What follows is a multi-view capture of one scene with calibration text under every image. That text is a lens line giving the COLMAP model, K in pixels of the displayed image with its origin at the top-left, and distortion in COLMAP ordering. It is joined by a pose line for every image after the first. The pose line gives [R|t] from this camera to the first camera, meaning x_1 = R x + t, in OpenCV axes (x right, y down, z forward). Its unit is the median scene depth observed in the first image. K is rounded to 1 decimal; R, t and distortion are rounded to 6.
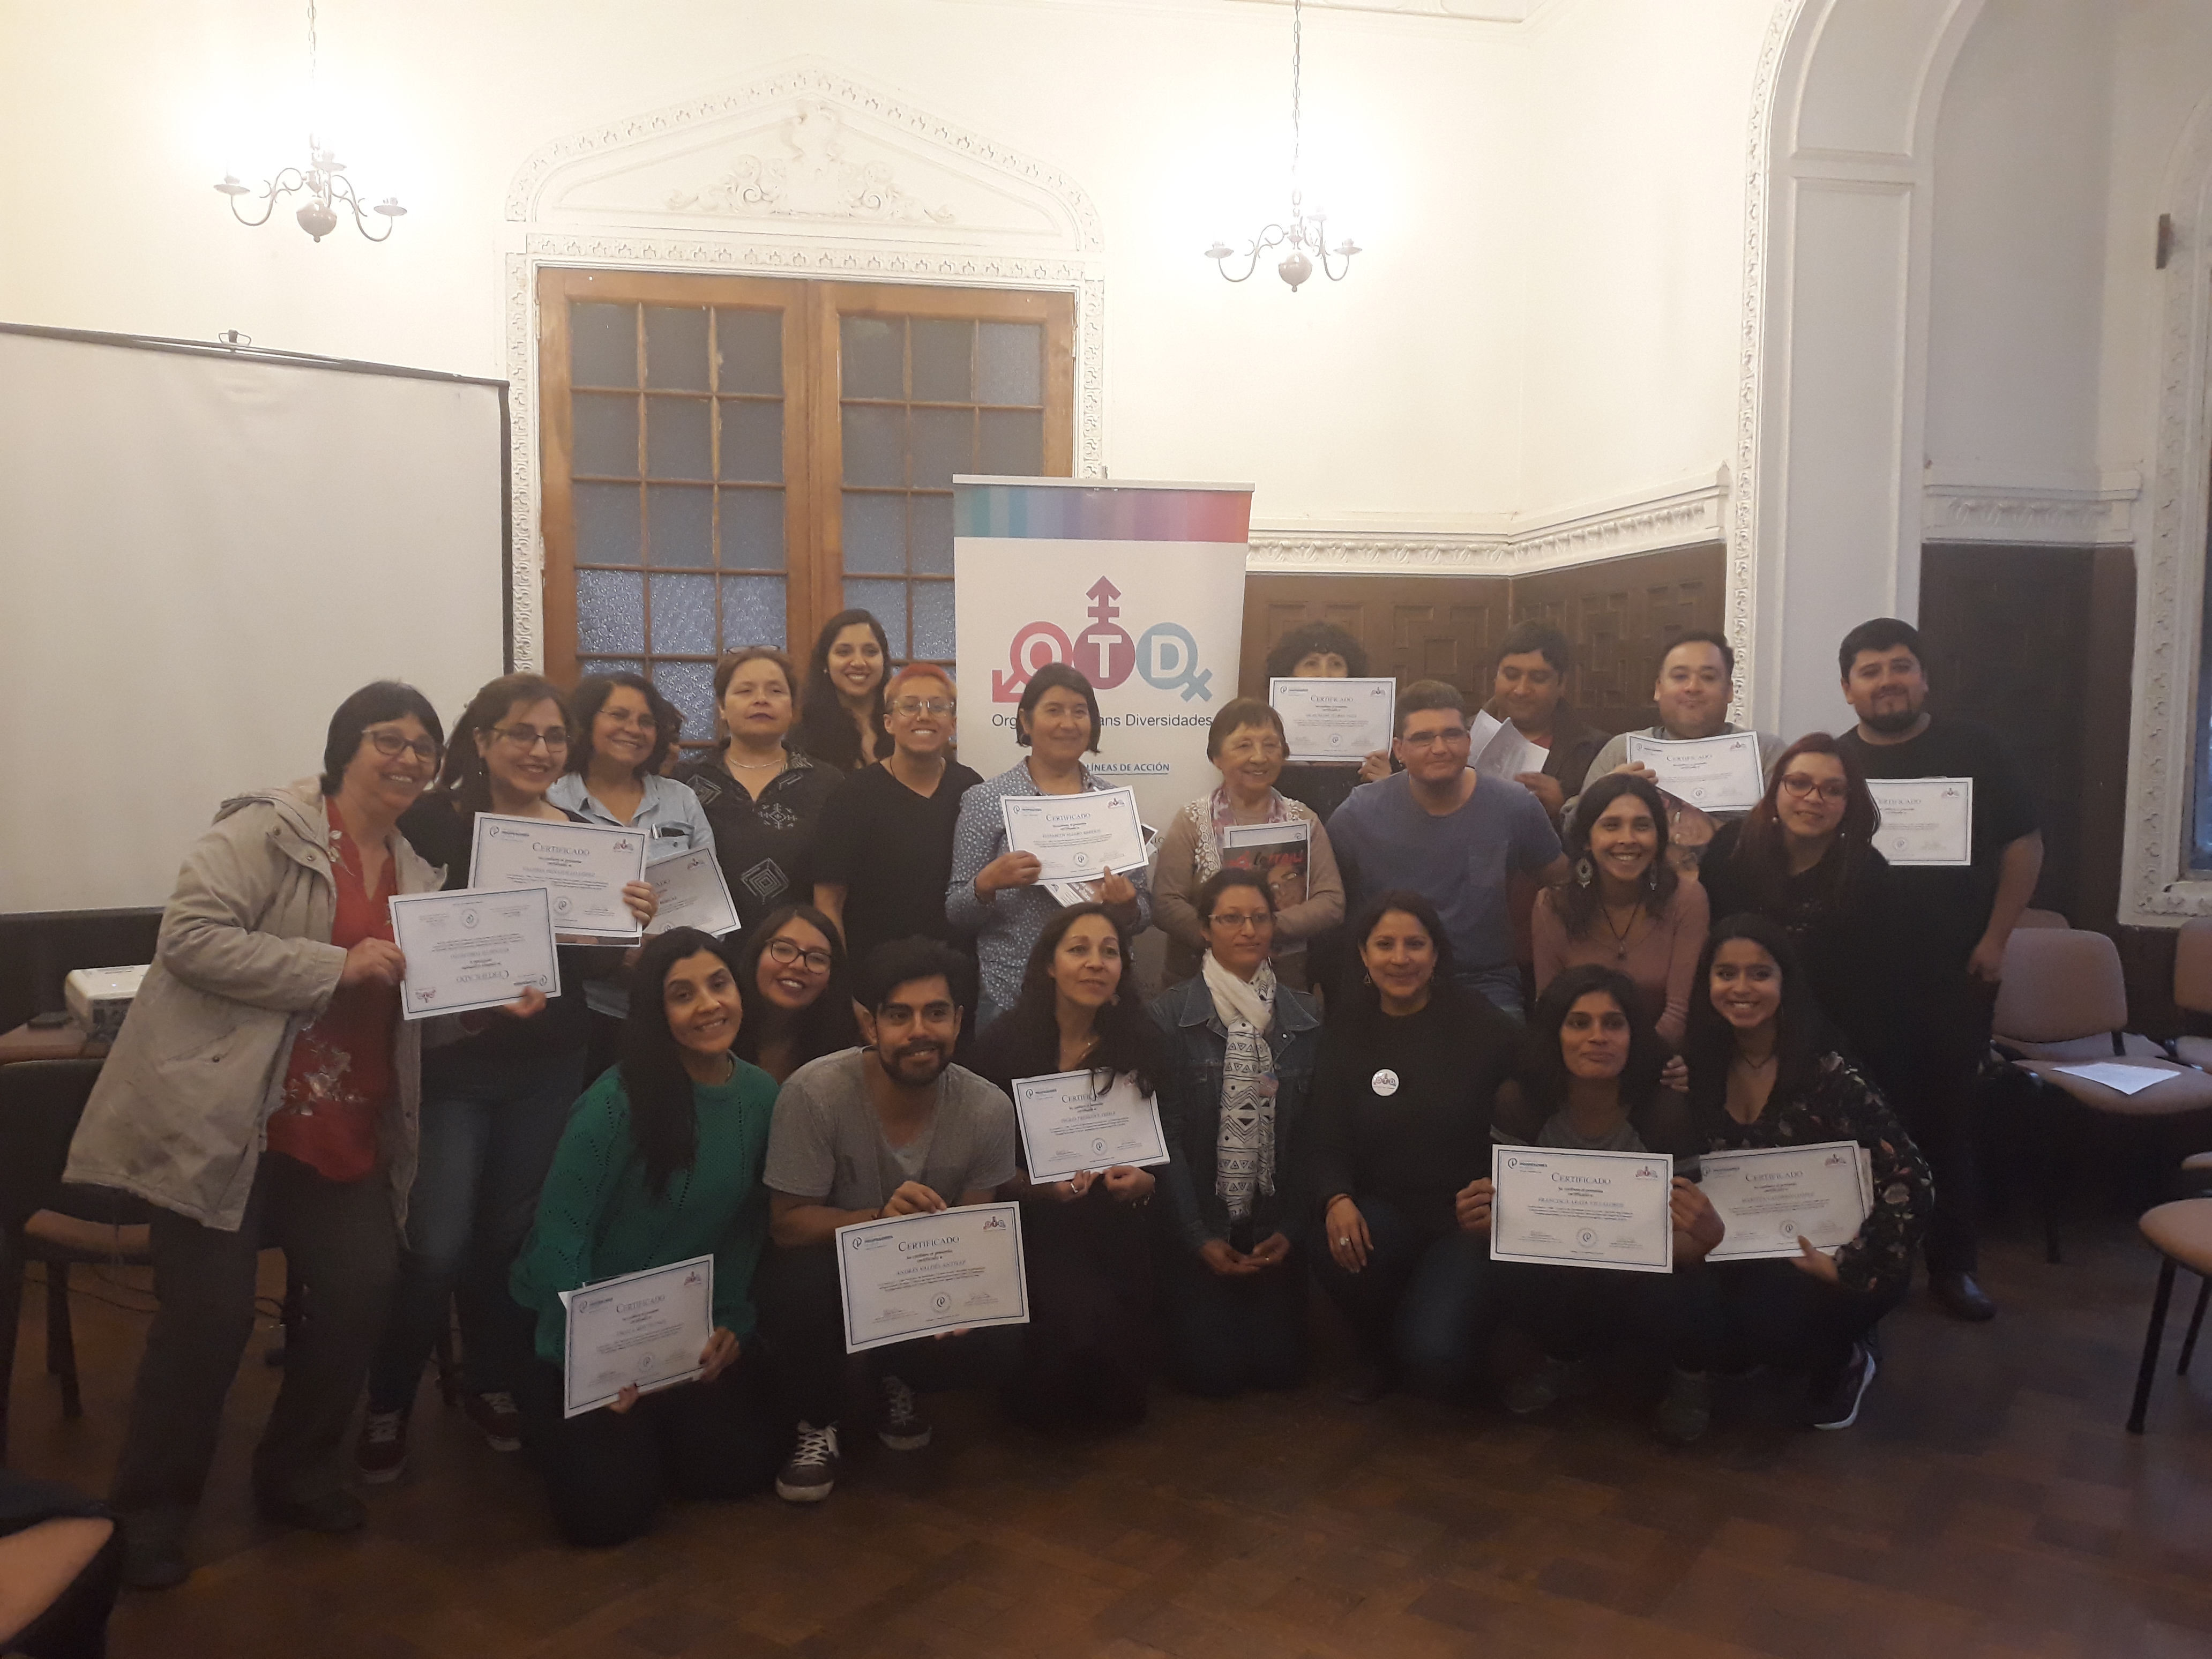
lens RADIAL K [[1755.6, 0, 1106.0], [0, 1755.6, 829.5], [0, 0, 1]] dist [-0.001293, 0.001647]
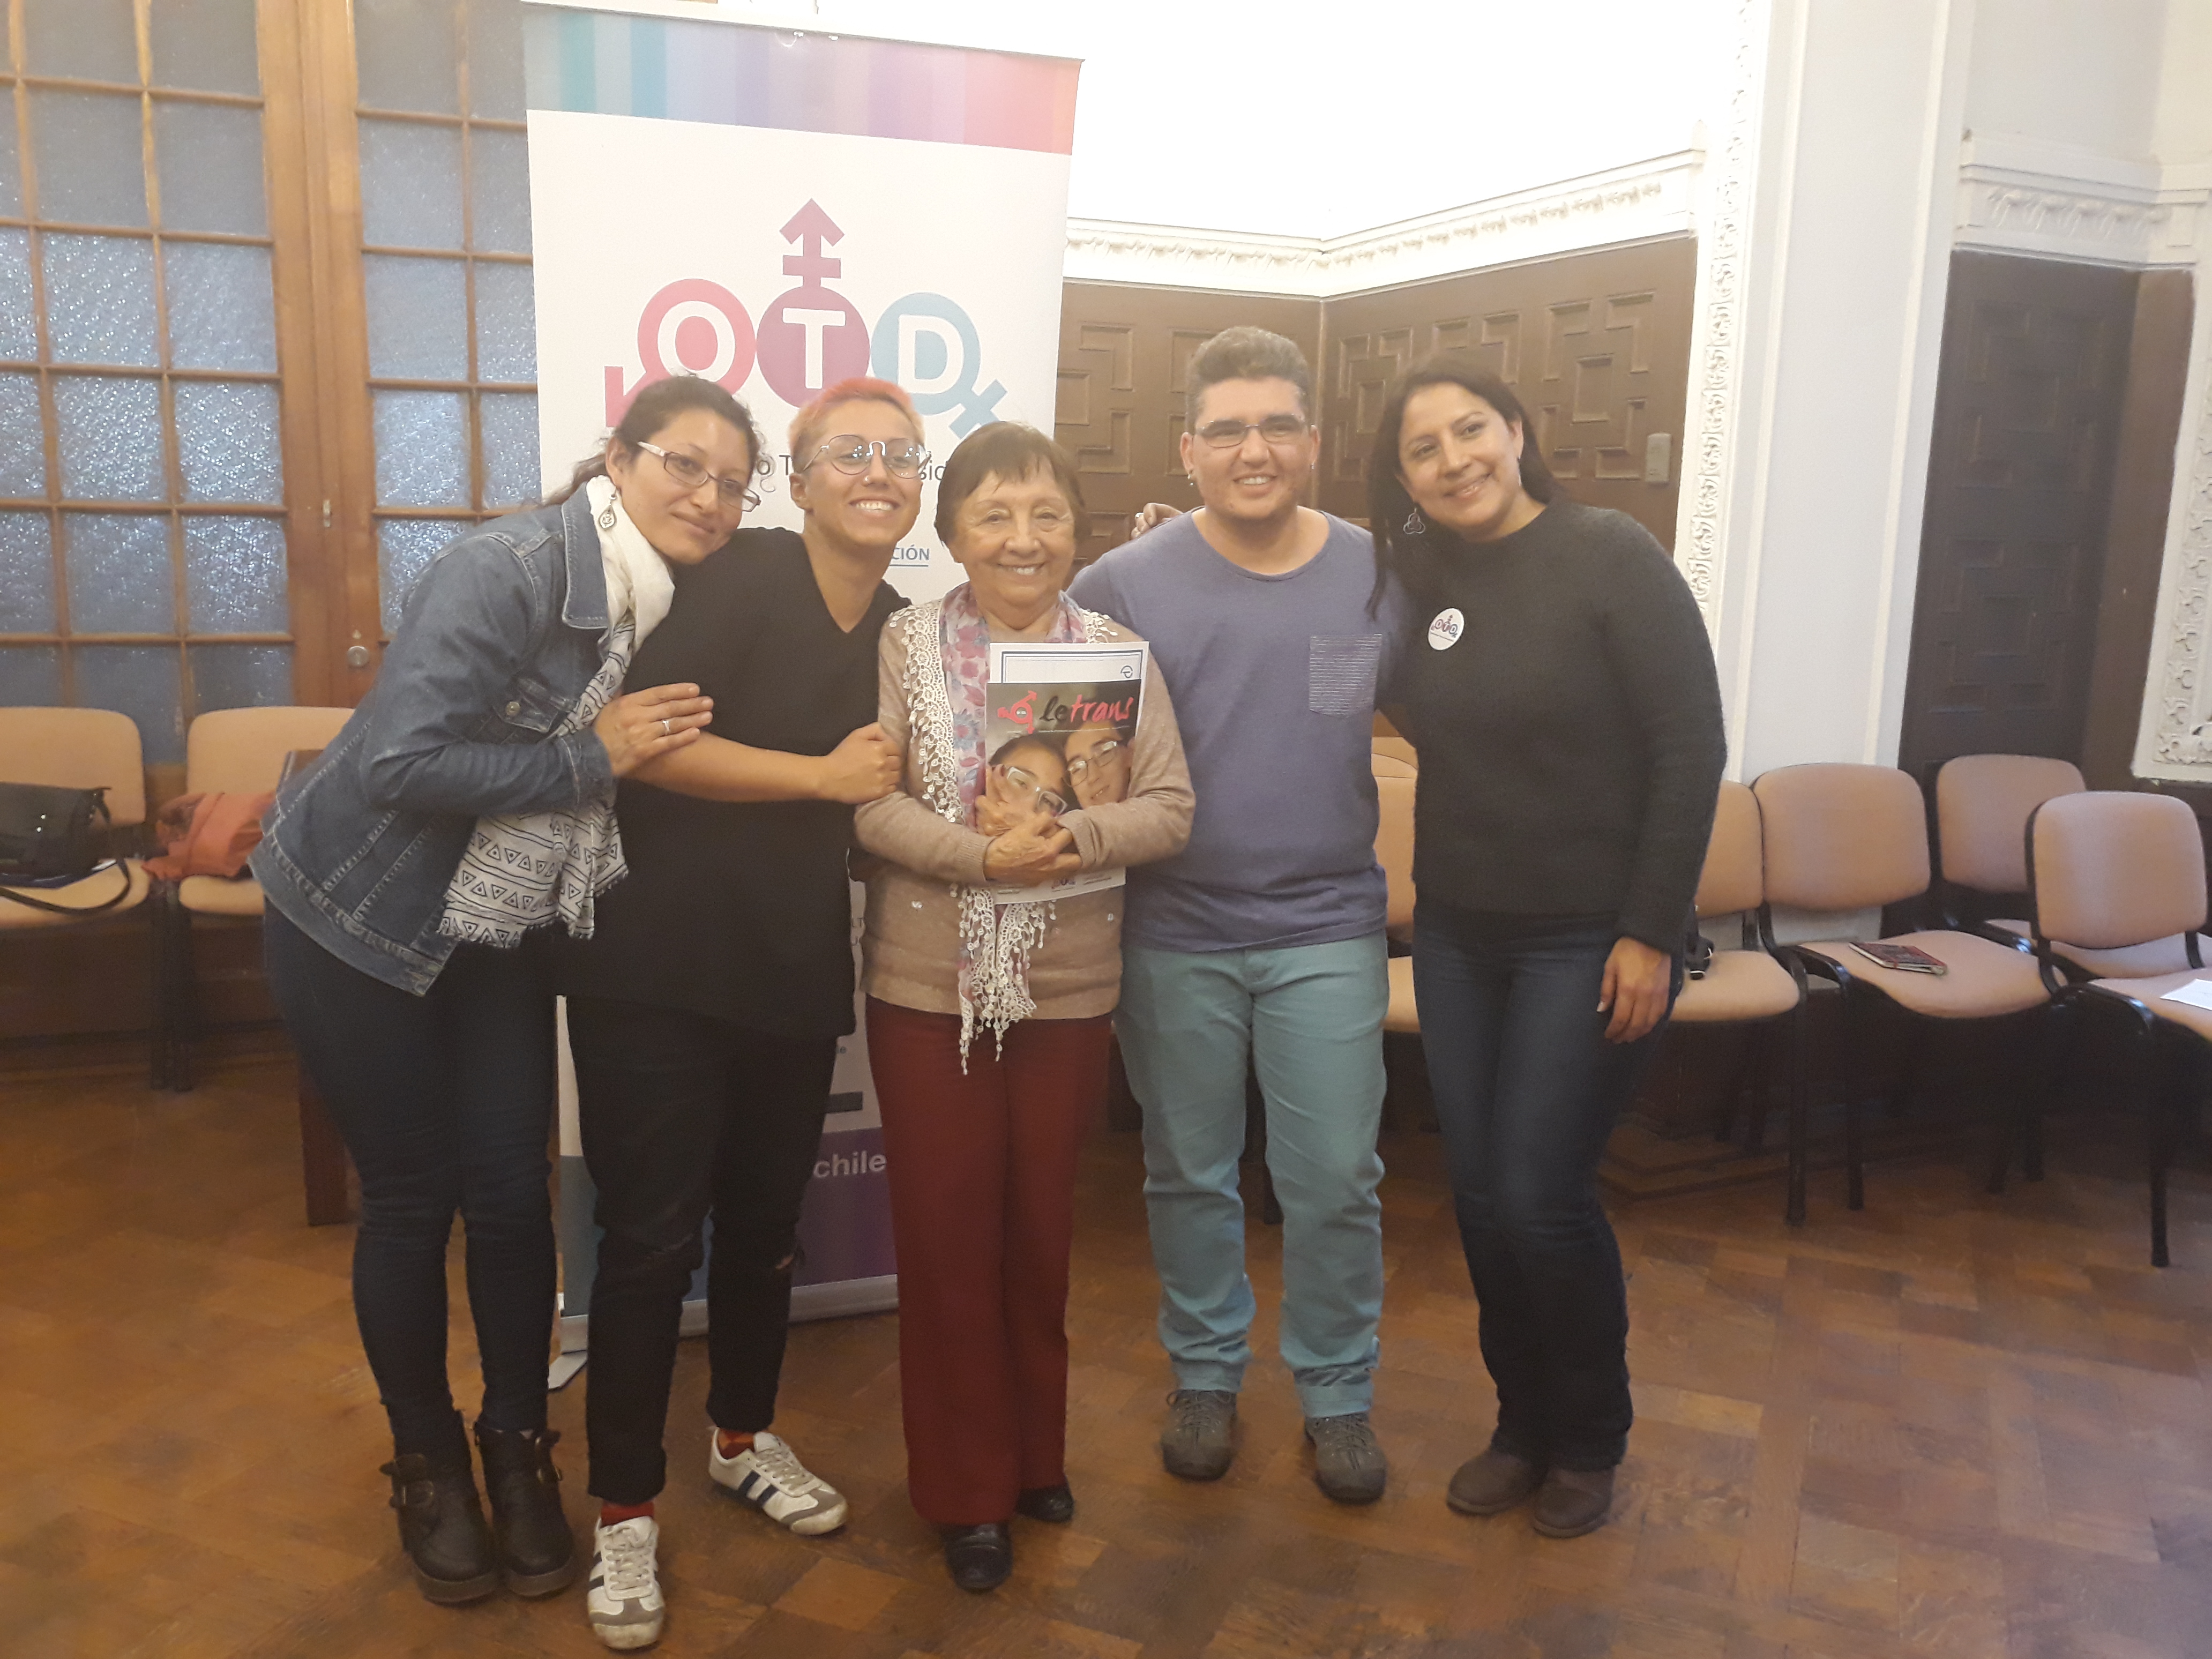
lens RADIAL K [[1946.9, 0, 1100.4], [0, 1946.9, 758.6], [0, 0, 1]] dist [-0.000400, 0.001798]
pose [[0.982851, -0.006094, 0.184300, -0.018201], [-0.007195, 0.997425, 0.071354, -0.011487], [-0.184261, -0.071456, 0.980277, 0.274089]]
